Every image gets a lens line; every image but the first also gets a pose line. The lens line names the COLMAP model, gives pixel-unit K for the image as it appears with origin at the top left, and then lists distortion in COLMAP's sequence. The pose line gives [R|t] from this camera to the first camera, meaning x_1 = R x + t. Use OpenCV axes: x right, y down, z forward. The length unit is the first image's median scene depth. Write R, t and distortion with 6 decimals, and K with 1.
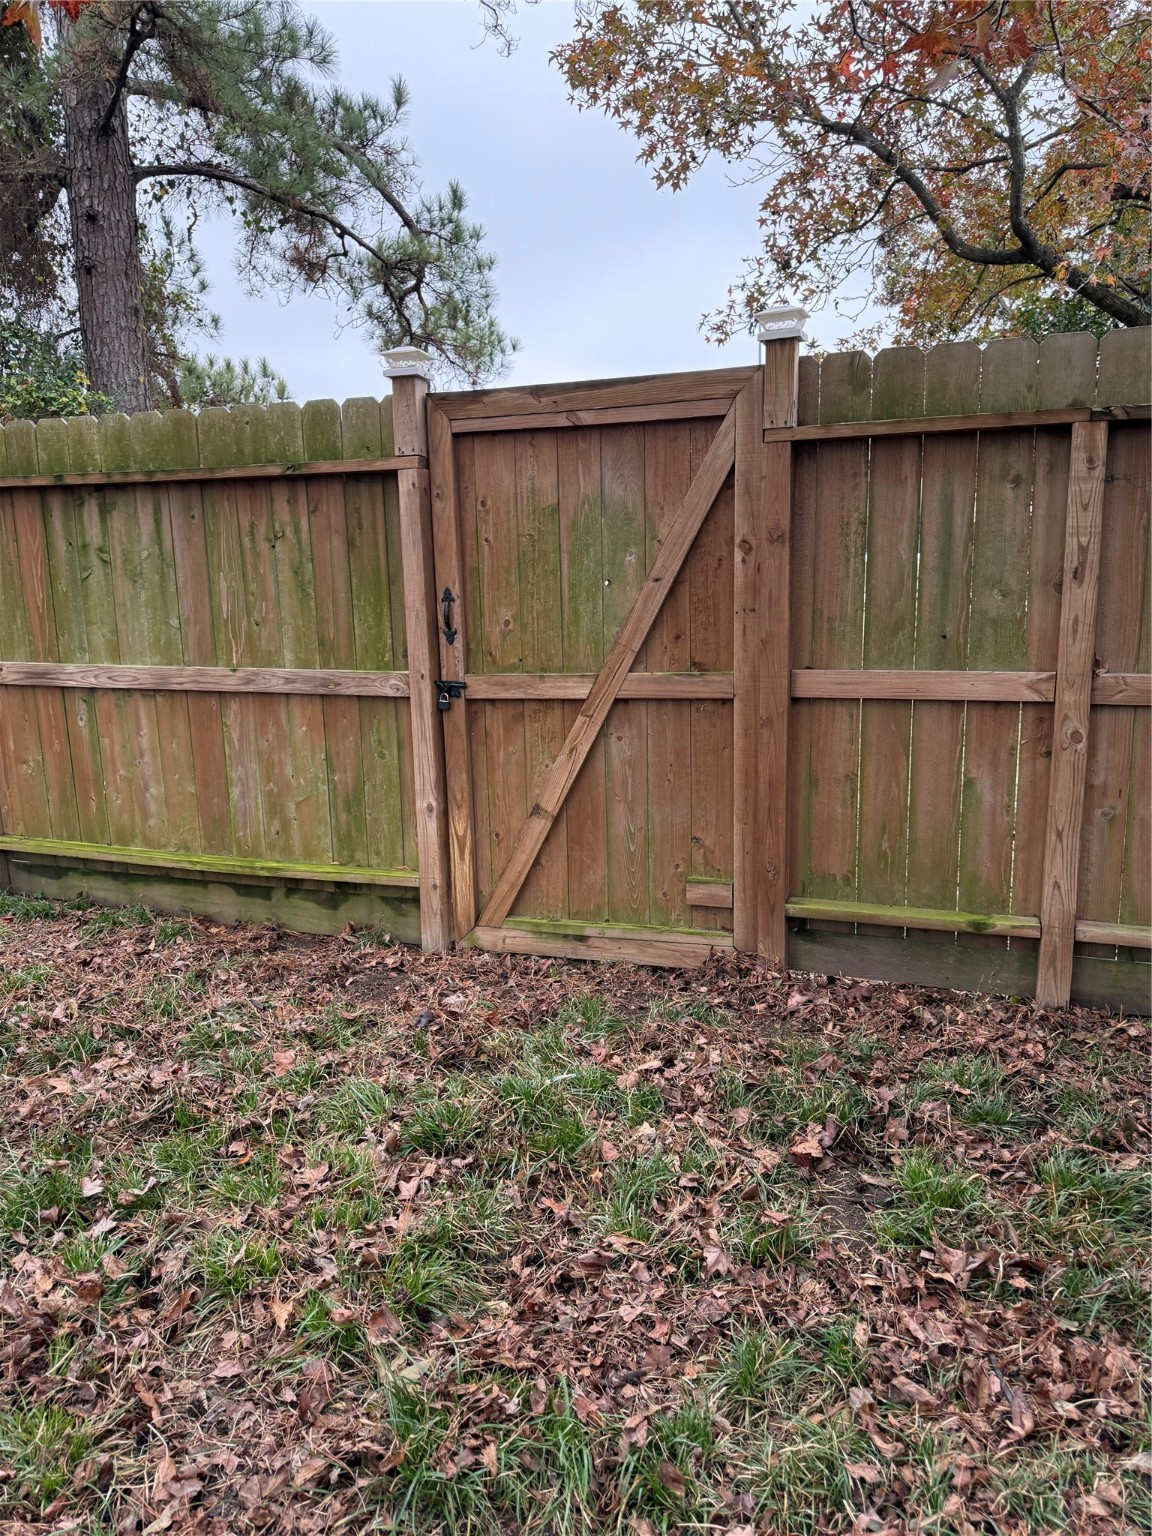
lens RADIAL K [[1072.8, 0, 581.8], [0, 1072.8, 768.2], [0, 0, 1]] dist [0.017651, -0.022337]
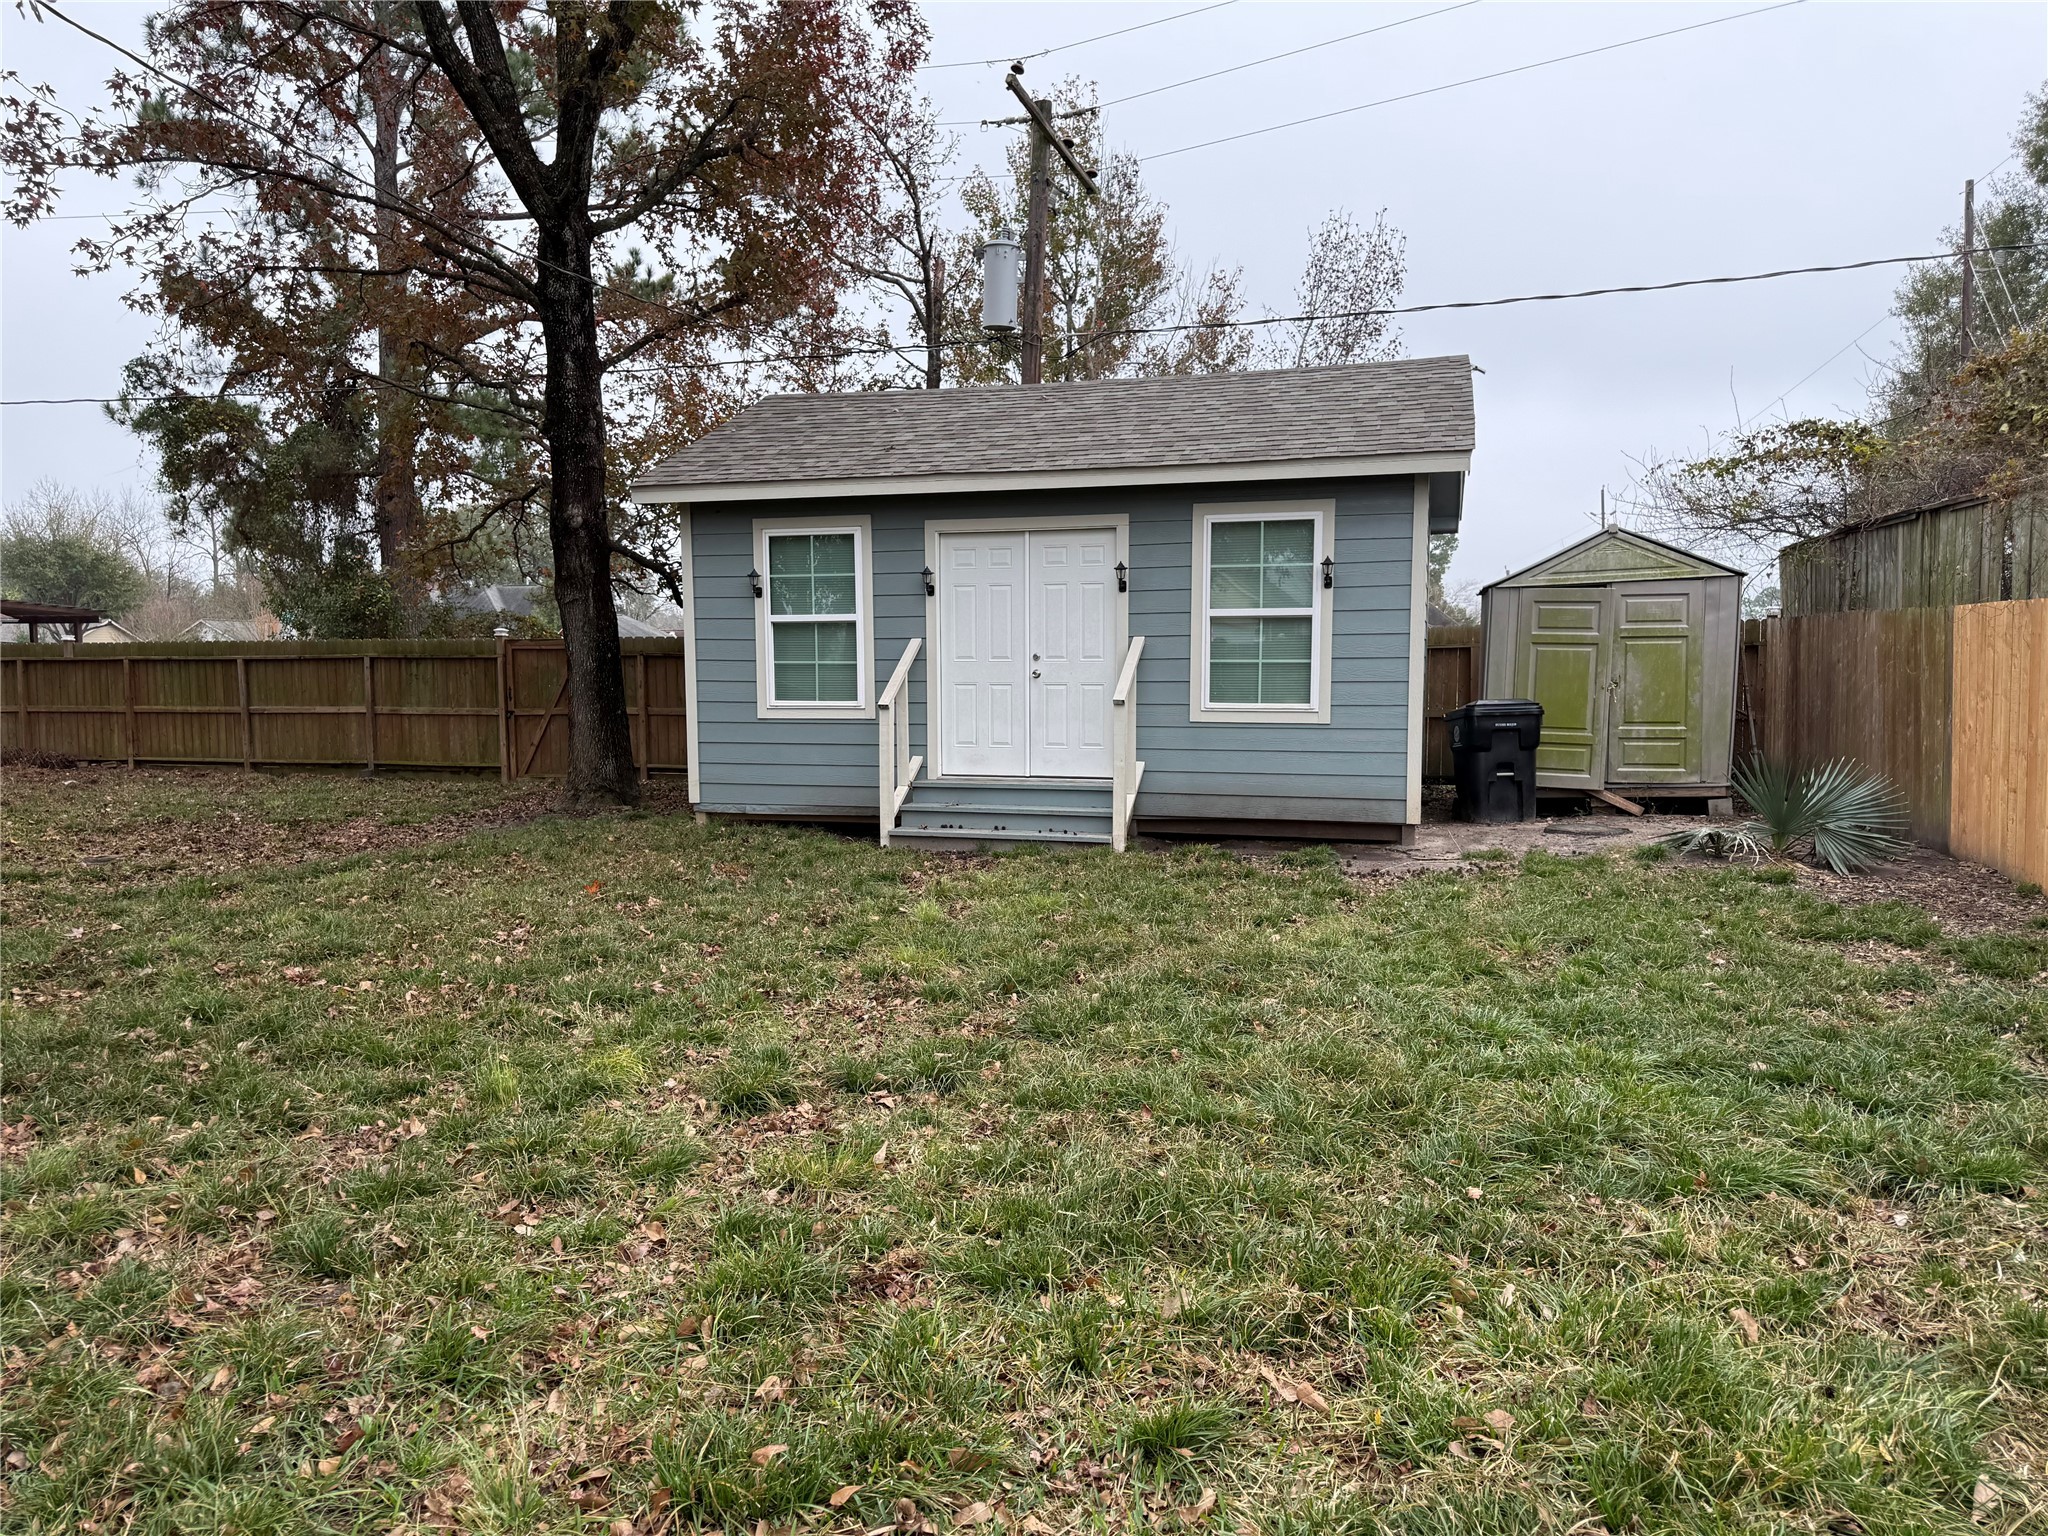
lens RADIAL K [[1430.5, 0, 1014.7], [0, 1430.5, 782.2], [0, 0, 1]] dist [0.017651, -0.022337]
pose [[0.998504, 0.010934, 0.053582, 1.336013], [-0.004711, 0.993364, -0.114916, 0.715099], [-0.054483, 0.114492, 0.991929, -3.940576]]
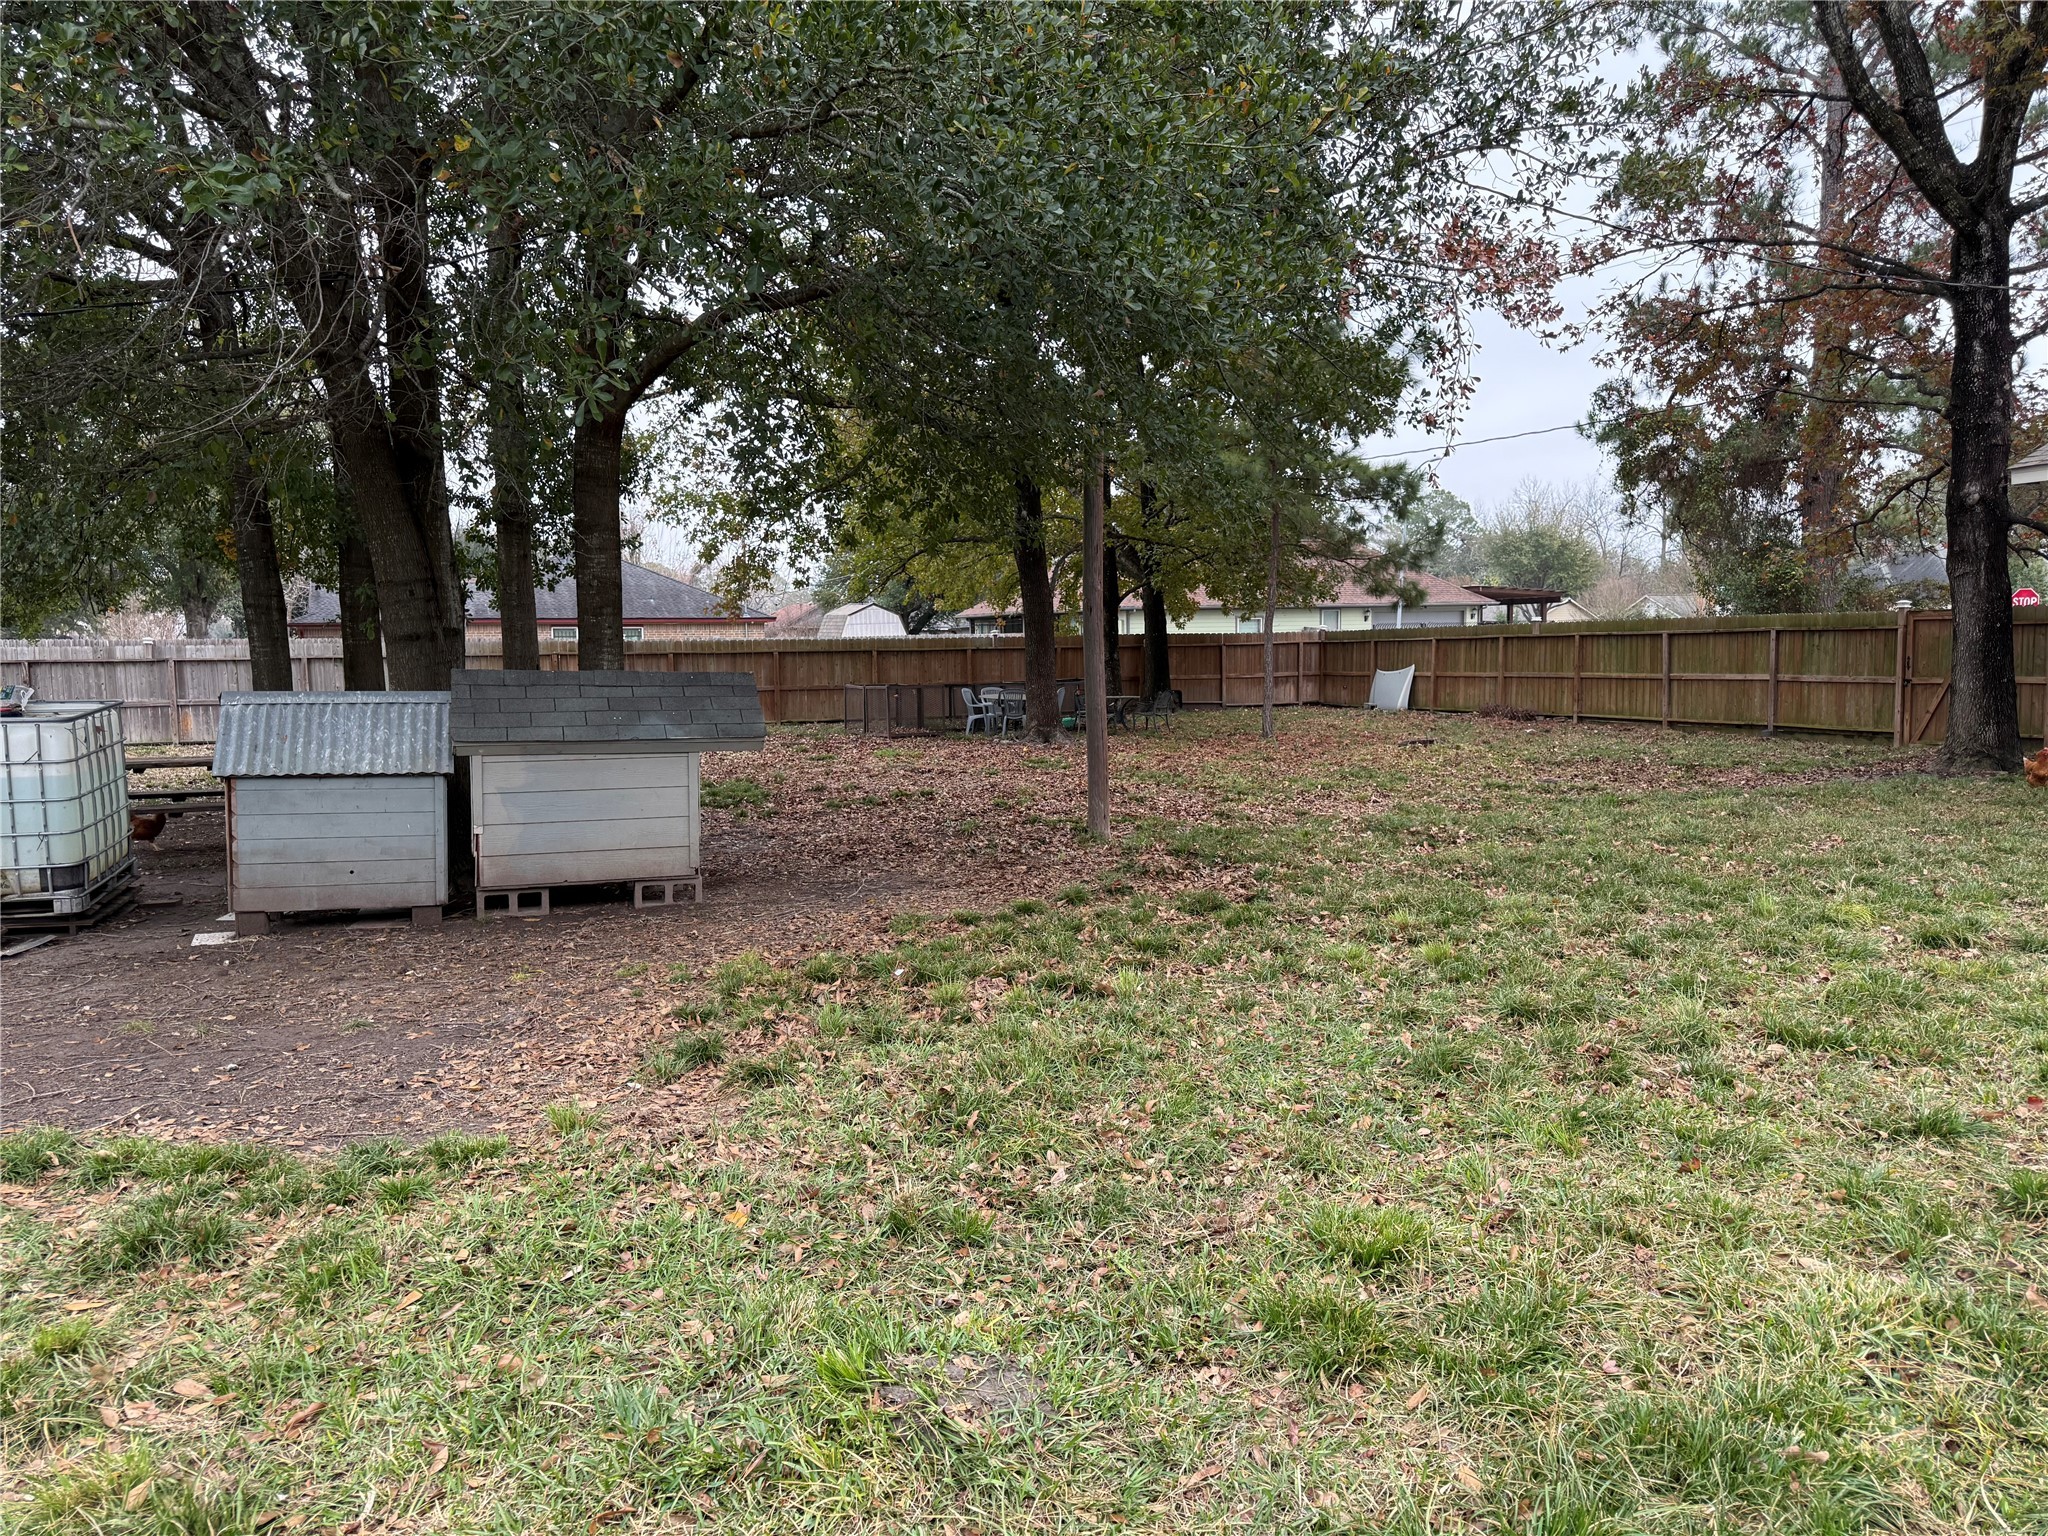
lens RADIAL K [[1430.5, 0, 1024.4], [0, 1430.5, 773.7], [0, 0, 1]] dist [0.017651, -0.022337]
pose [[0.645820, 0.075809, -0.759717, 1.755751], [-0.146627, 0.988851, -0.025972, 0.846590], [0.749278, 0.128168, 0.649735, -4.664339]]
